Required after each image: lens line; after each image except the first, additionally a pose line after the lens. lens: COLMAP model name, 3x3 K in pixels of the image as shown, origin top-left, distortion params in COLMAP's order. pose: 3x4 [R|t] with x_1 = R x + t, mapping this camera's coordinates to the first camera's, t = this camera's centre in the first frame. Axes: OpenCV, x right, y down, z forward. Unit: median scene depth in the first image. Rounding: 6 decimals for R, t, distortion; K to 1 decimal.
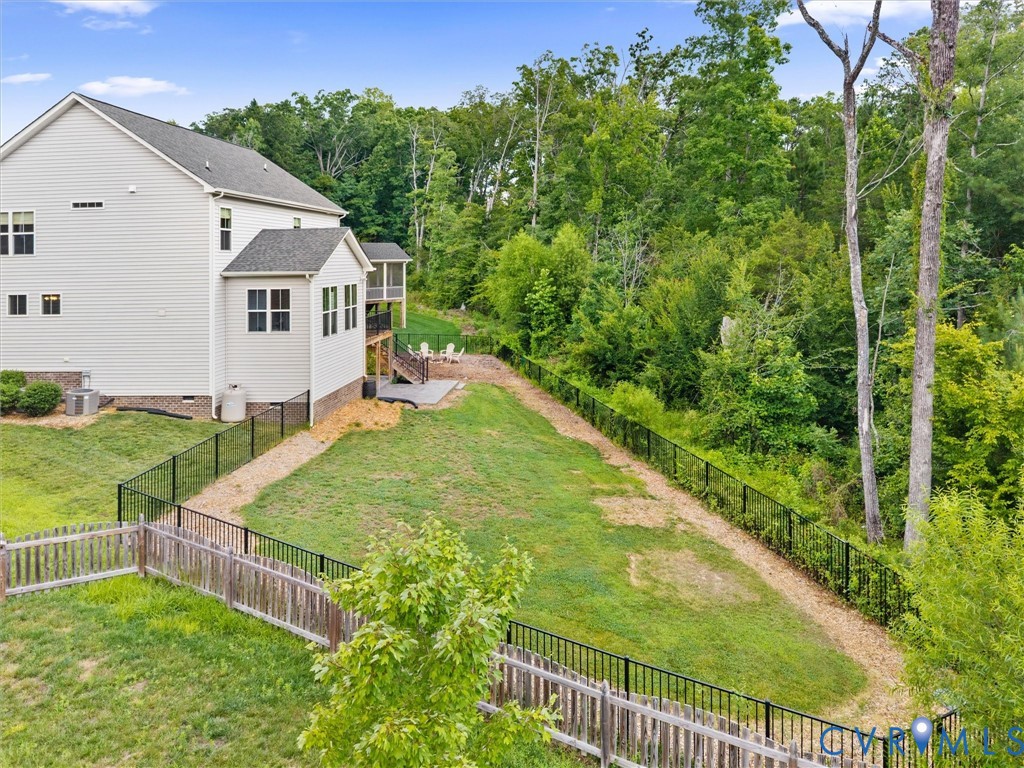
lens RADIAL K [[466.6, 0, 506.8], [0, 466.6, 380.5], [0, 0, 1]] dist [-0.000577, -0.000339]
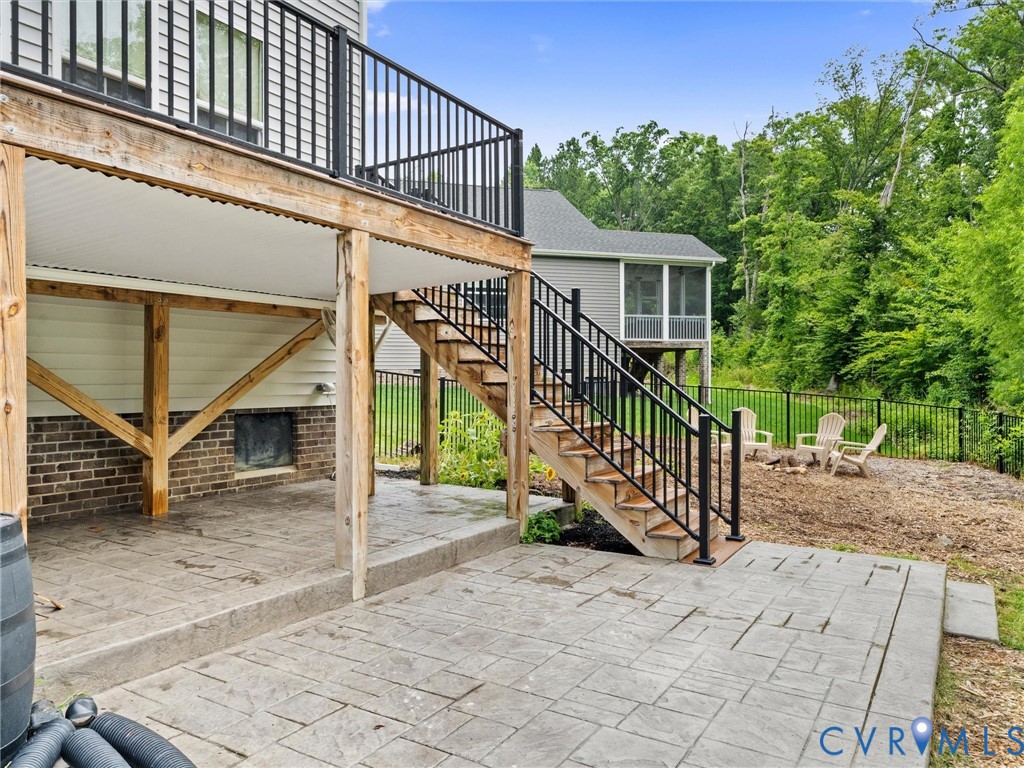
lens RADIAL K [[466.6, 0, 506.8], [0, 466.6, 380.5], [0, 0, 1]] dist [-0.000577, -0.000339]
pose [[0.783149, -0.029390, -0.621139, -0.059018], [-0.114029, 0.975157, -0.189911, -0.008405], [0.611290, 0.219557, 0.760342, 0.375215]]
